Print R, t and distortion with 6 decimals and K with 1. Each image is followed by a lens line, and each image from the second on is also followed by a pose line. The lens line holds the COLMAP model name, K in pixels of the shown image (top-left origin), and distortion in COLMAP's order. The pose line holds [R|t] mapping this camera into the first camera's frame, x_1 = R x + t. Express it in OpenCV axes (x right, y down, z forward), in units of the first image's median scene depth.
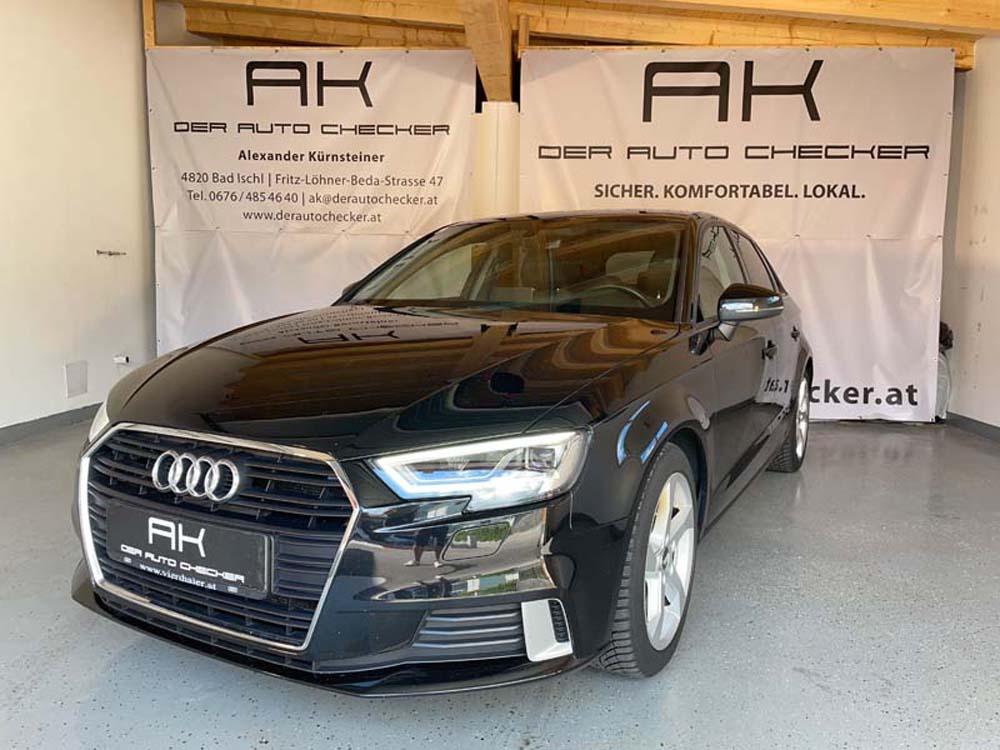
lens RADIAL K [[771.5, 0, 500.3], [0, 771.5, 375.3], [0, 0, 1]] dist [0.069502, -0.085685]
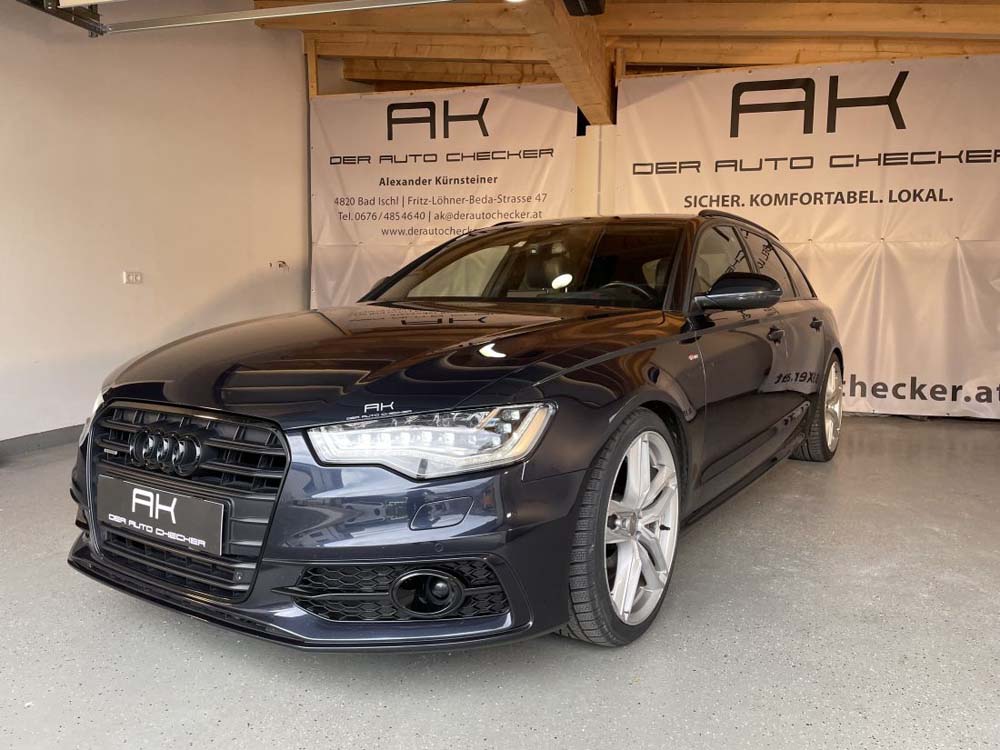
lens RADIAL K [[771.5, 0, 498.4], [0, 771.5, 370.2], [0, 0, 1]] dist [0.069502, -0.085685]
pose [[0.978887, 0.014393, -0.203895, 0.092328], [-0.017344, 0.999769, -0.012691, 0.019427], [0.203665, 0.015959, 0.978911, -0.128809]]
